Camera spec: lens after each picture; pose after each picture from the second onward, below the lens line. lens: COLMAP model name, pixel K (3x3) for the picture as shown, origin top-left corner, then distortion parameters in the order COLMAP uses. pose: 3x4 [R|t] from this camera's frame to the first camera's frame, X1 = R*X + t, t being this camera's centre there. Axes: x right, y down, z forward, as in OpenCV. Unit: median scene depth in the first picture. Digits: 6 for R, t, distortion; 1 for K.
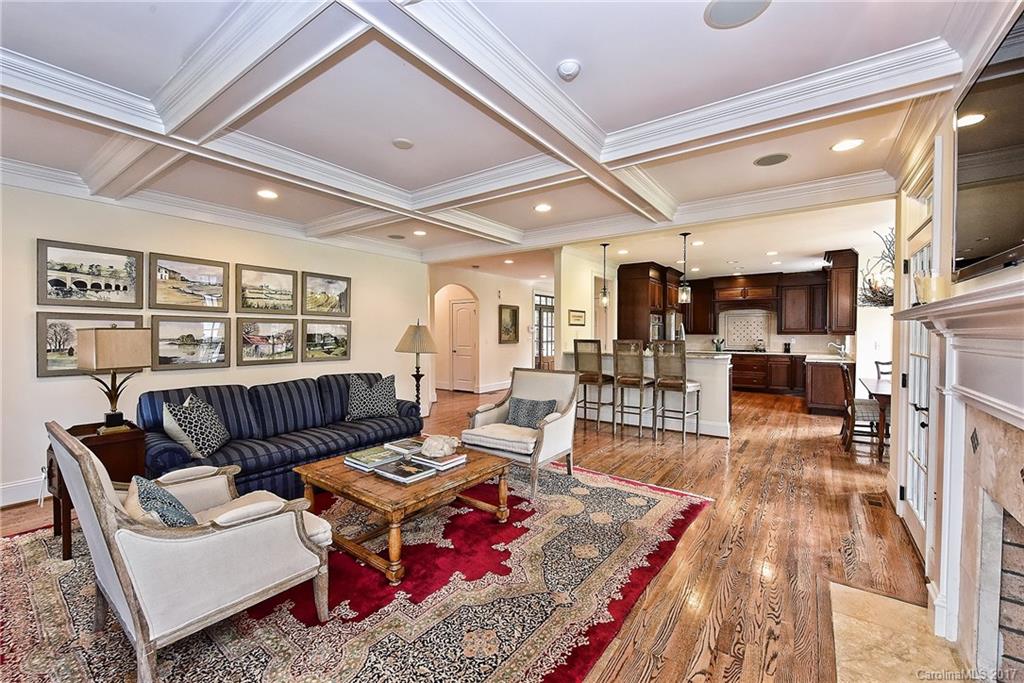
lens RADIAL K [[417.9, 0, 513.0], [0, 417.9, 340.3], [0, 0, 1]] dist [0.002772, 0.000452]
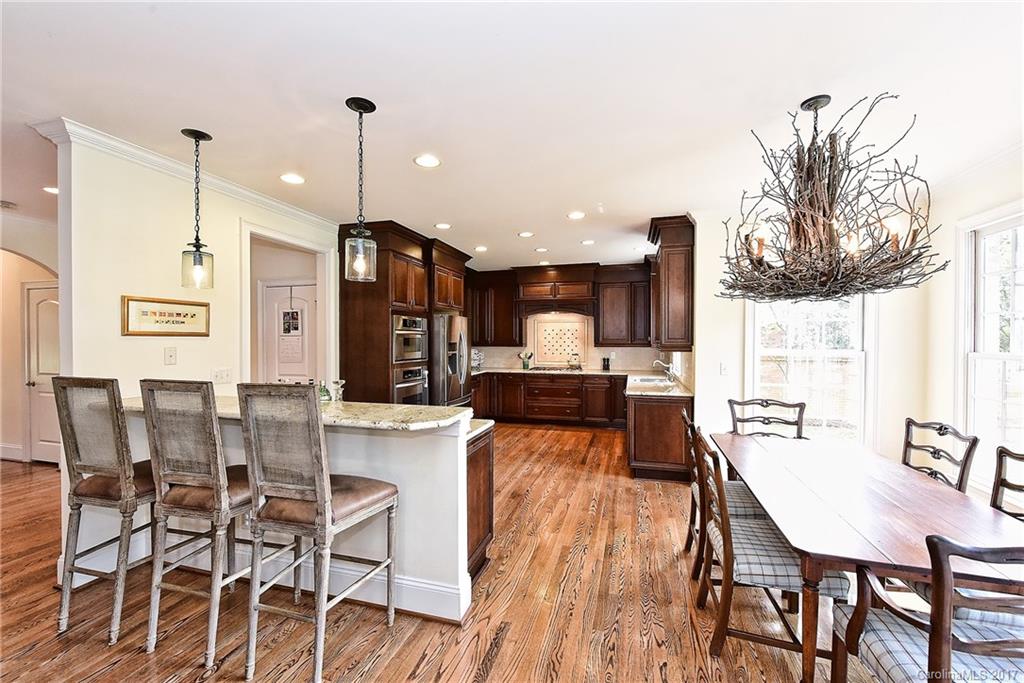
lens RADIAL K [[417.9, 0, 509.2], [0, 417.9, 343.3], [0, 0, 1]] dist [0.002772, 0.000452]
pose [[0.944322, -0.004592, 0.328990, 0.260923], [0.007748, 0.999936, -0.008282, -0.016676], [-0.328931, 0.010370, 0.944297, 0.371172]]
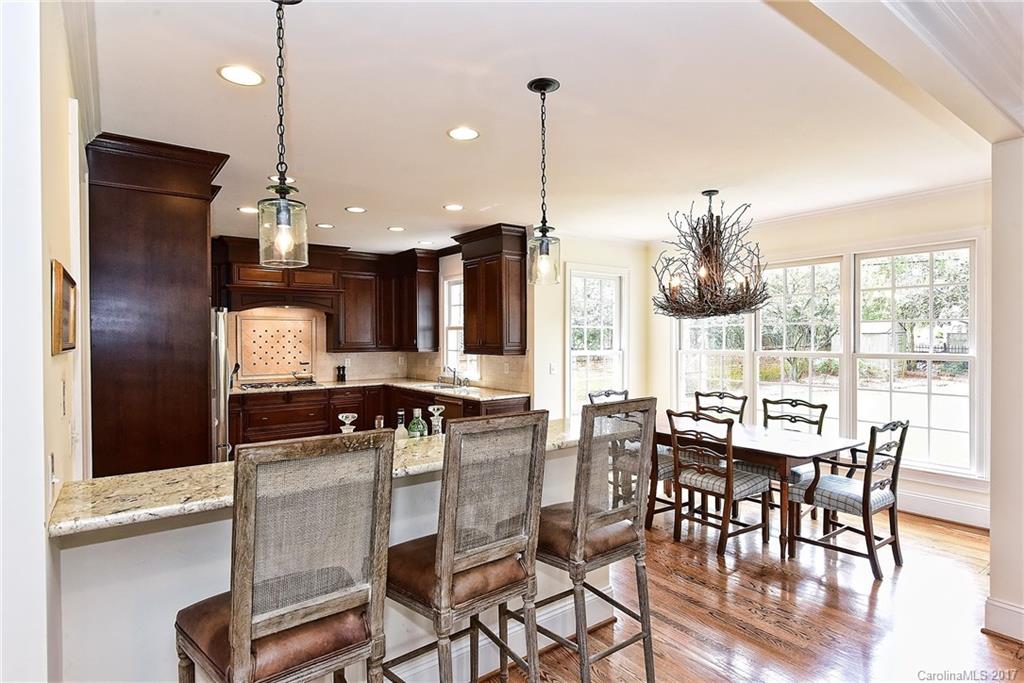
lens RADIAL K [[541.6, 0, 518.2], [0, 541.6, 339.9], [0, 0, 1]] dist [0.001470, -0.002393]
pose [[0.297304, -0.005298, 0.954768, -0.019502], [0.024028, 0.999709, -0.001935, -0.026216], [-0.954480, 0.023516, 0.297345, 0.569223]]
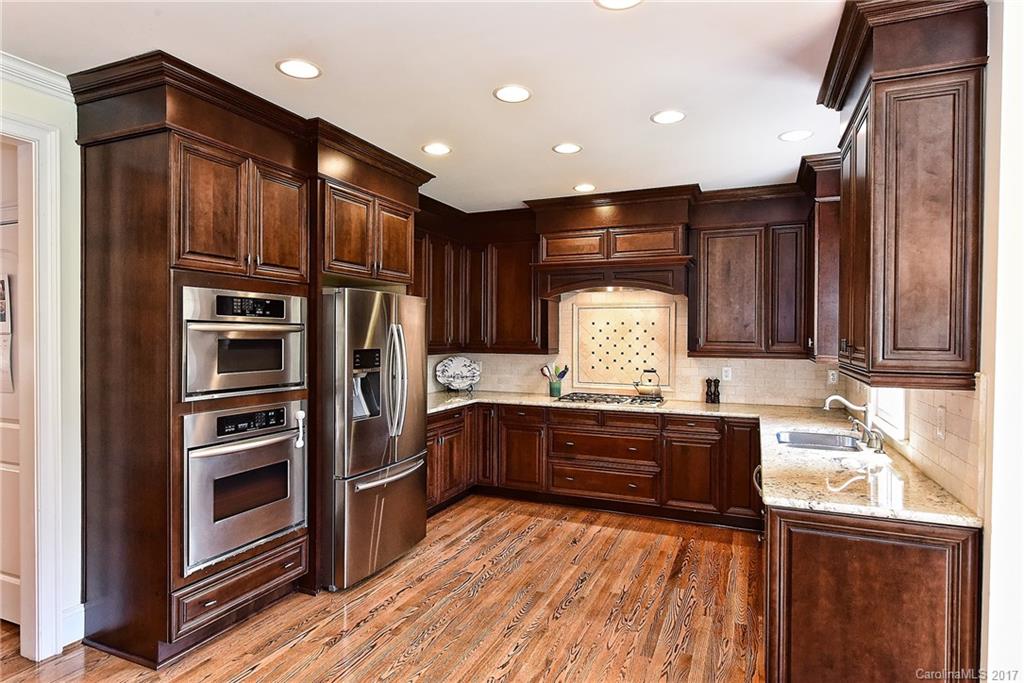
lens RADIAL K [[573.1, 0, 507.5], [0, 573.1, 342.1], [0, 0, 1]] dist [0.001327, -0.001948]
pose [[0.977744, 0.001221, 0.209798, 0.396892], [0.000064, 0.999981, -0.006121, -0.026084], [-0.209801, 0.005998, 0.977726, 0.578174]]
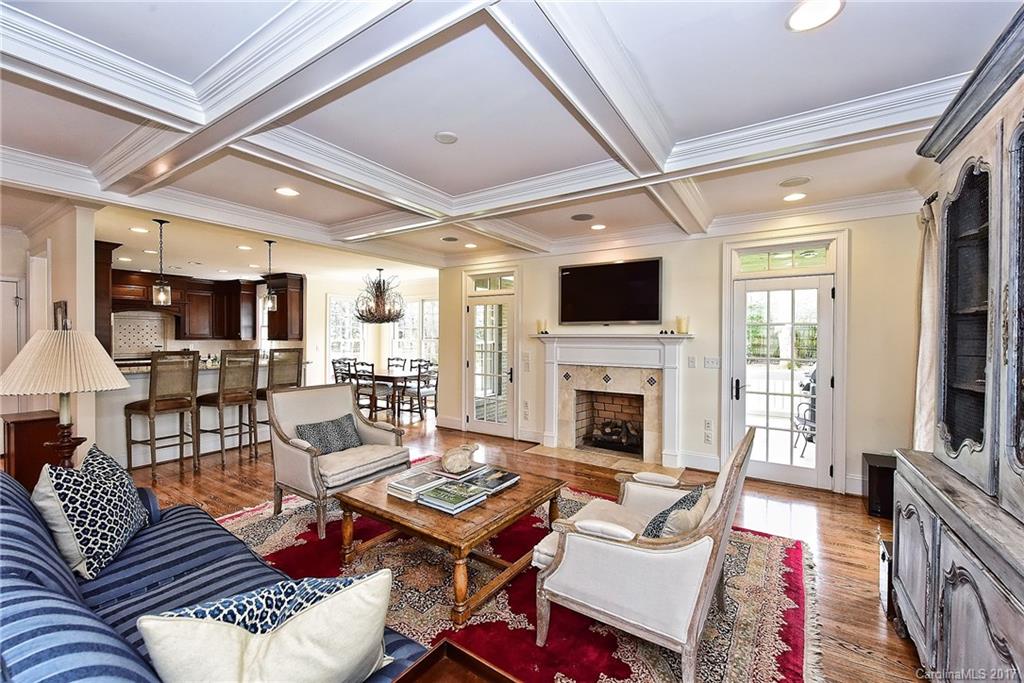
lens RADIAL K [[417.9, 0, 519.0], [0, 417.9, 343.1], [0, 0, 1]] dist [0.002772, 0.000452]
pose [[-0.048816, -0.016349, 0.998674, -0.398070], [0.015220, 0.999738, 0.017110, -0.012668], [-0.998692, 0.016035, -0.048555, 0.293037]]
